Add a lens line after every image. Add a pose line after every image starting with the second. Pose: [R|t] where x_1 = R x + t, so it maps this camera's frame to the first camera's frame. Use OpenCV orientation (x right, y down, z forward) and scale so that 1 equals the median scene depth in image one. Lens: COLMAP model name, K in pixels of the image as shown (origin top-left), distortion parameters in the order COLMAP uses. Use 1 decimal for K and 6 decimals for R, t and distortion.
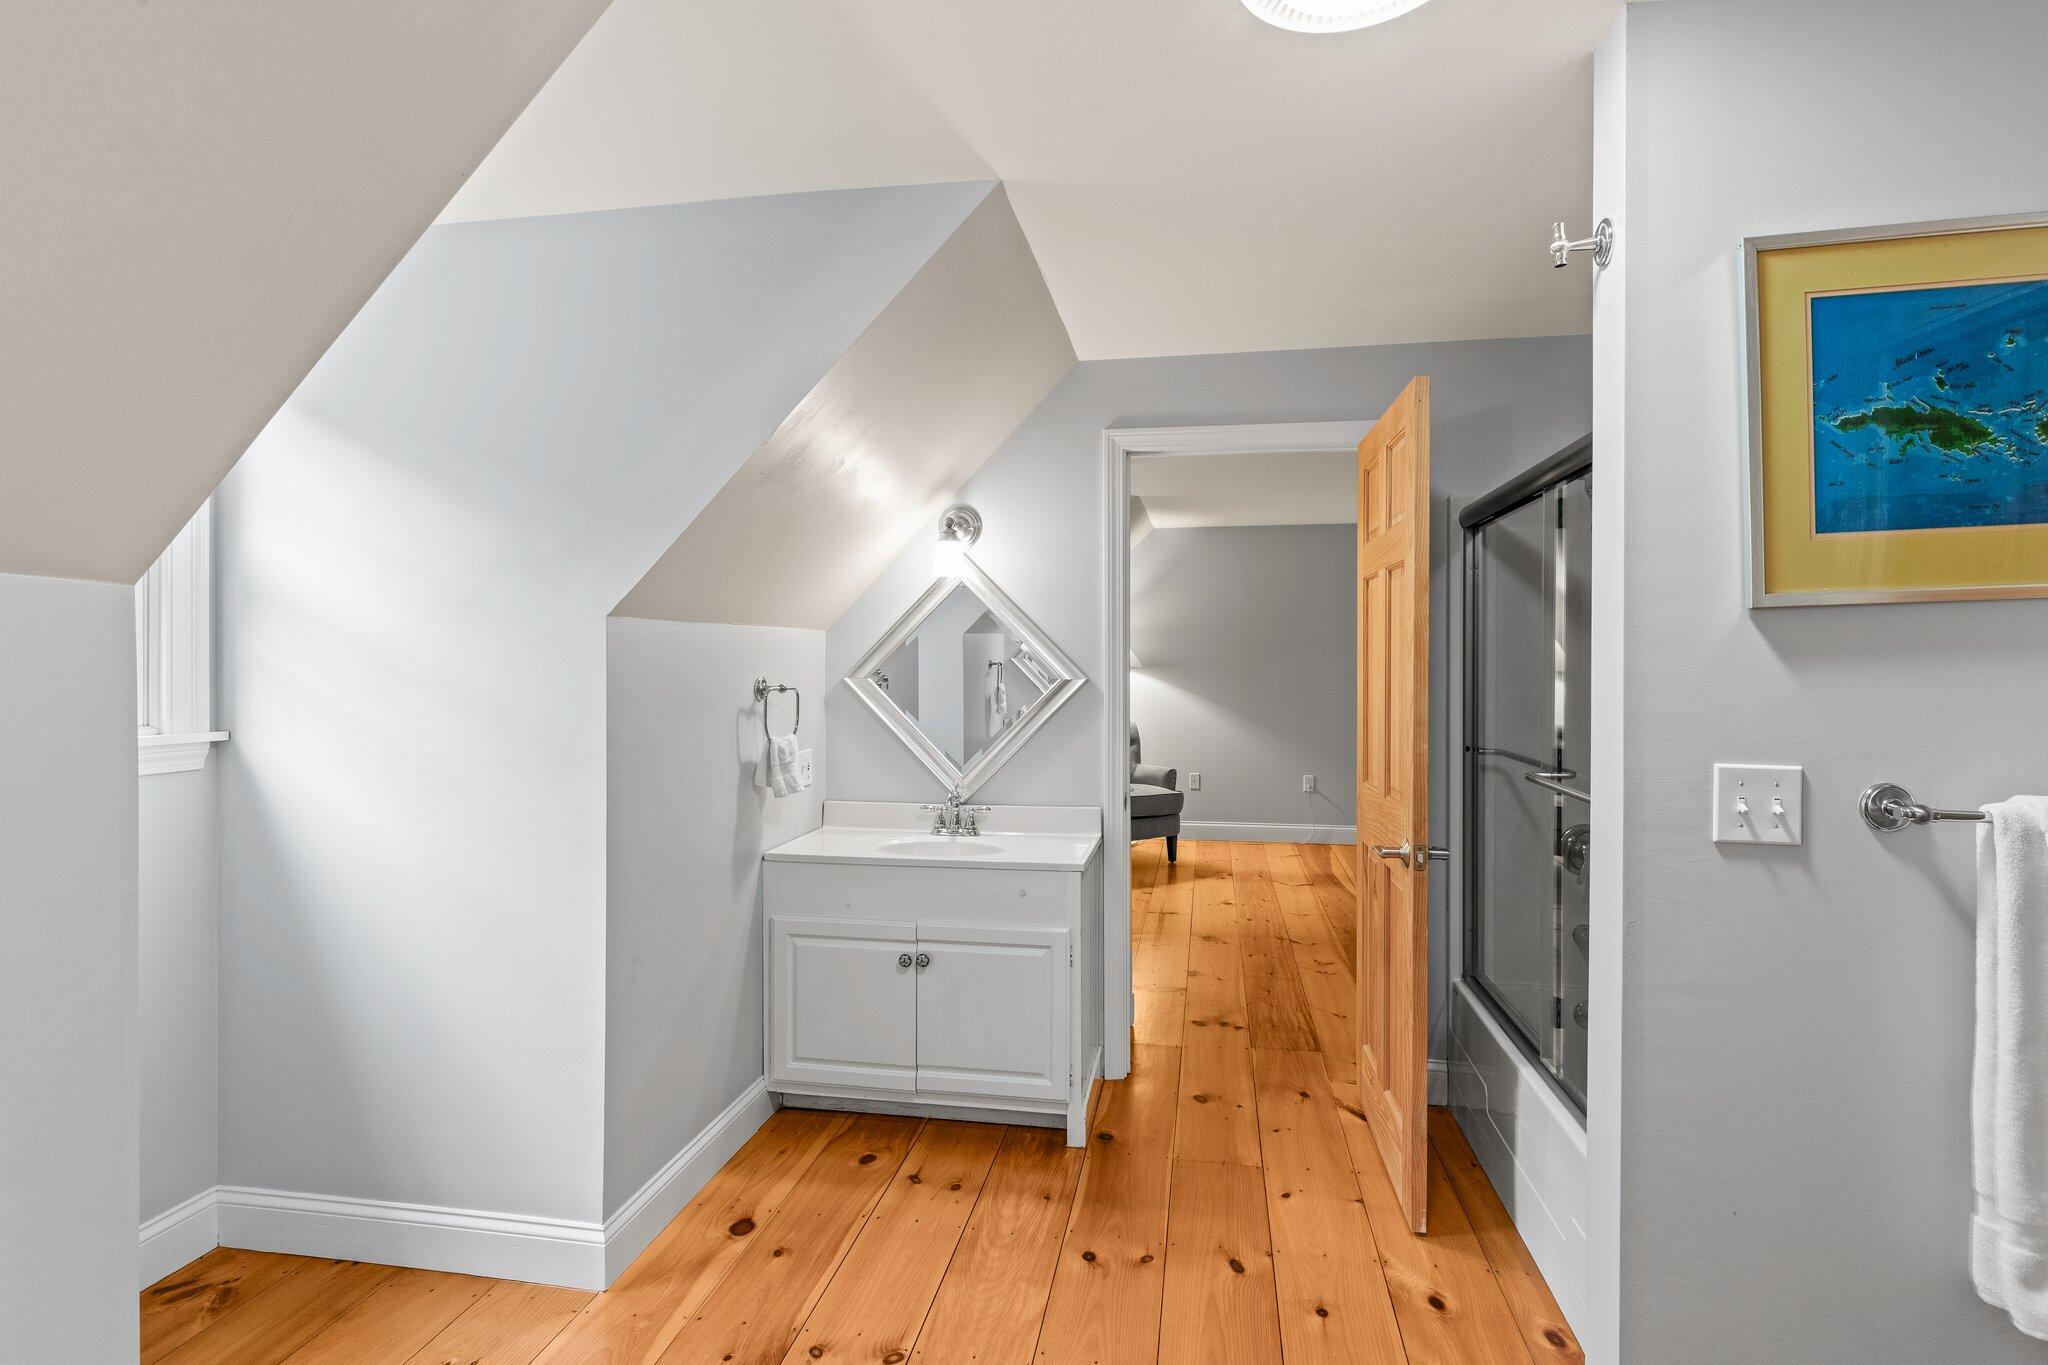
lens RADIAL K [[1008.8, 0, 1022.9], [0, 1008.8, 667.5], [0, 0, 1]] dist [-0.004400, 0.000091]
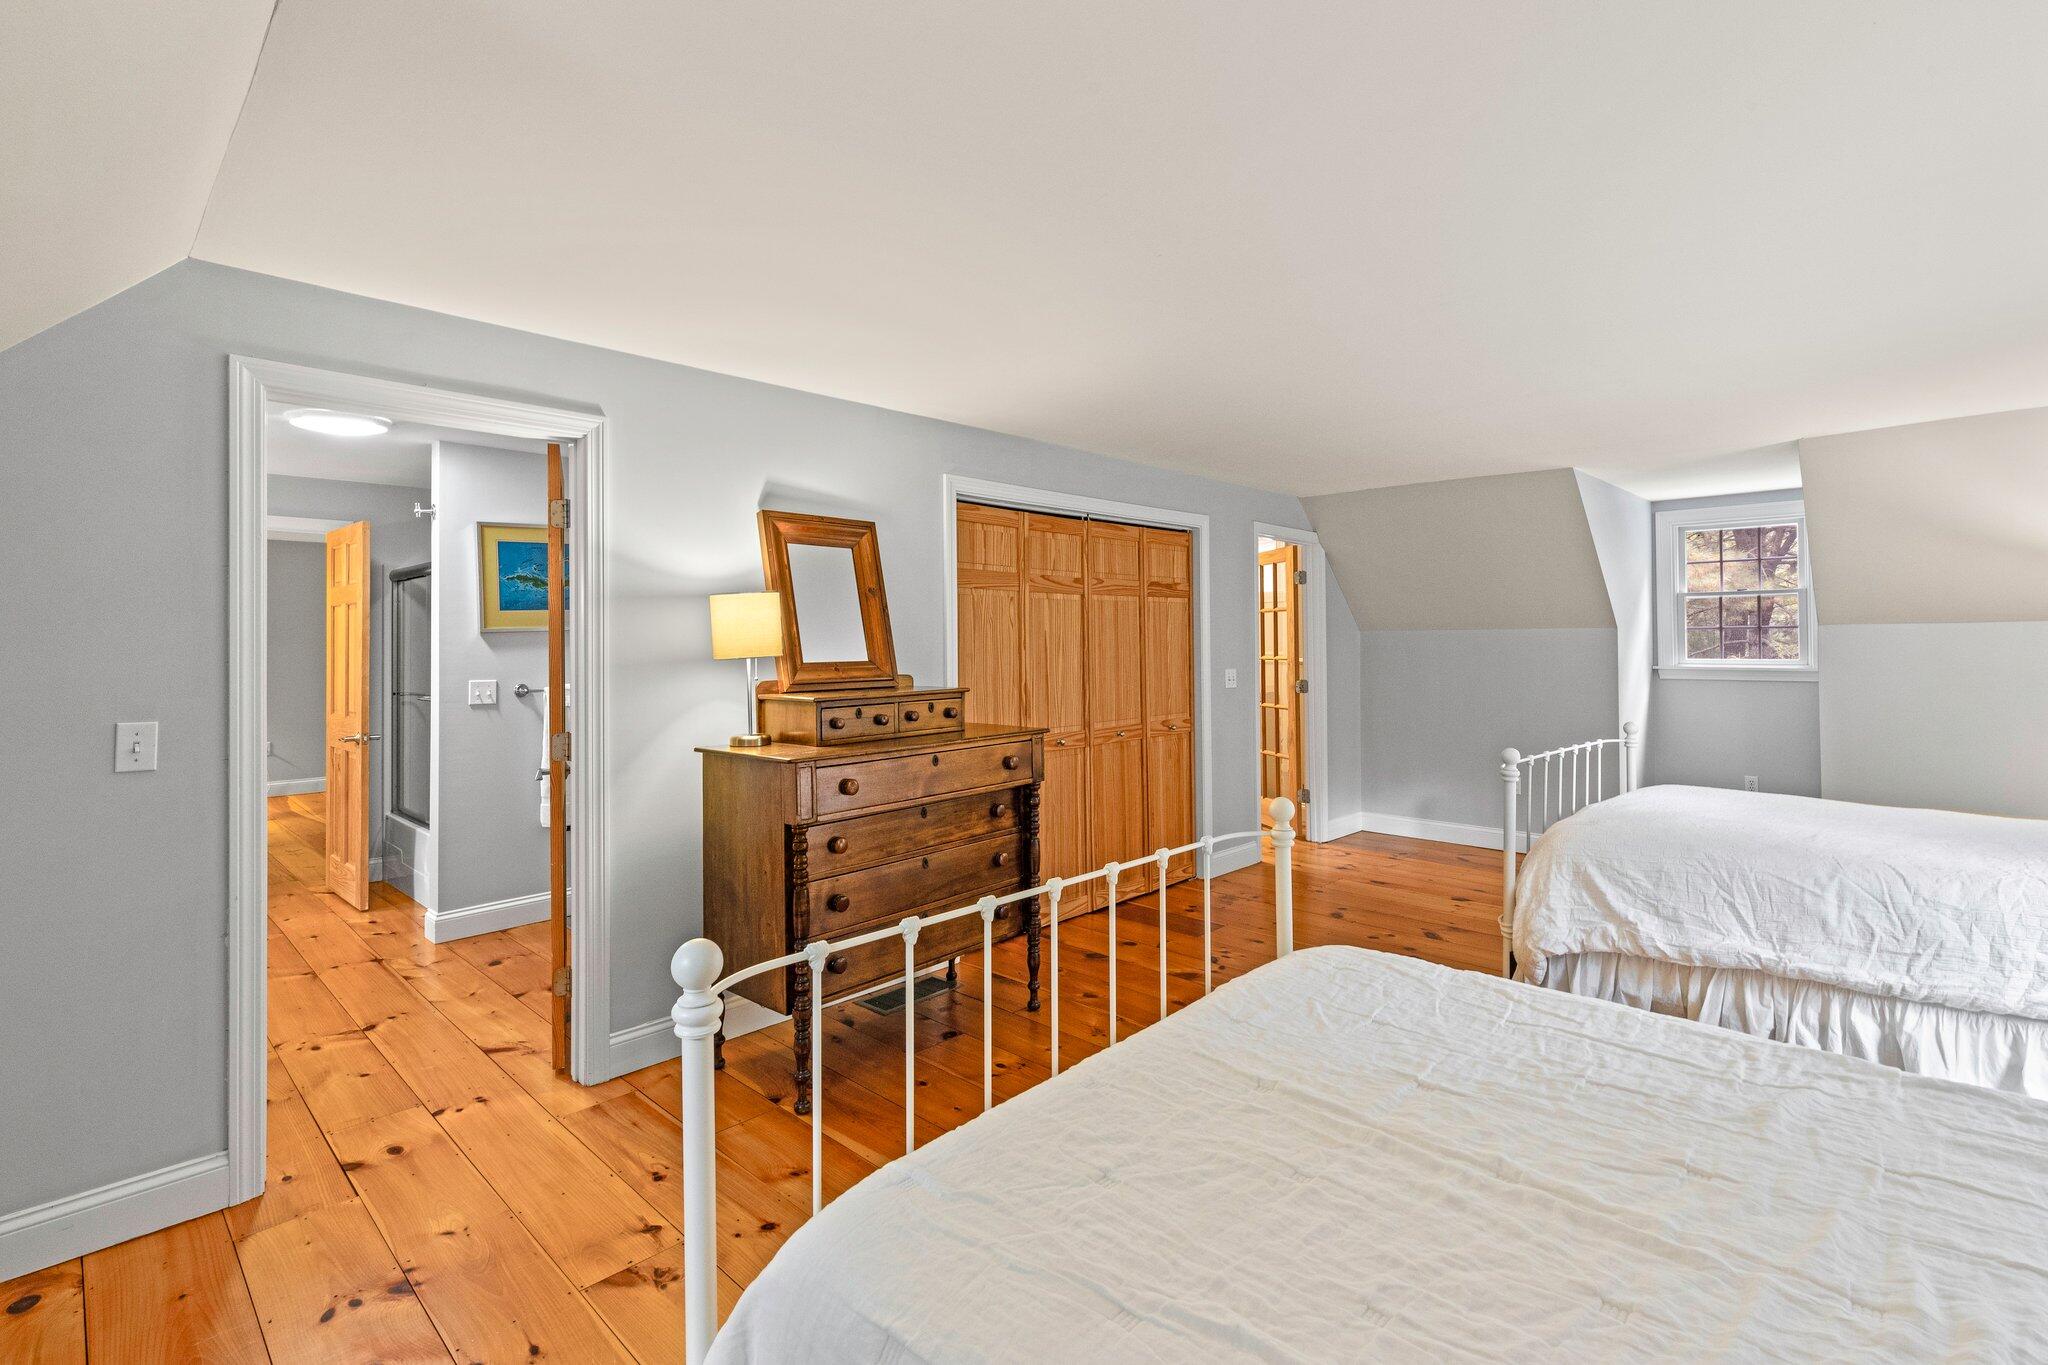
lens RADIAL K [[926.5, 0, 1029.7], [0, 926.5, 636.6], [0, 0, 1]] dist [0.007851, 0.000808]
pose [[0.548811, 0.005611, 0.835928, -0.504804], [0.009965, 0.999863, -0.013254, 0.007512], [-0.835887, 0.015604, 0.548680, -1.320216]]
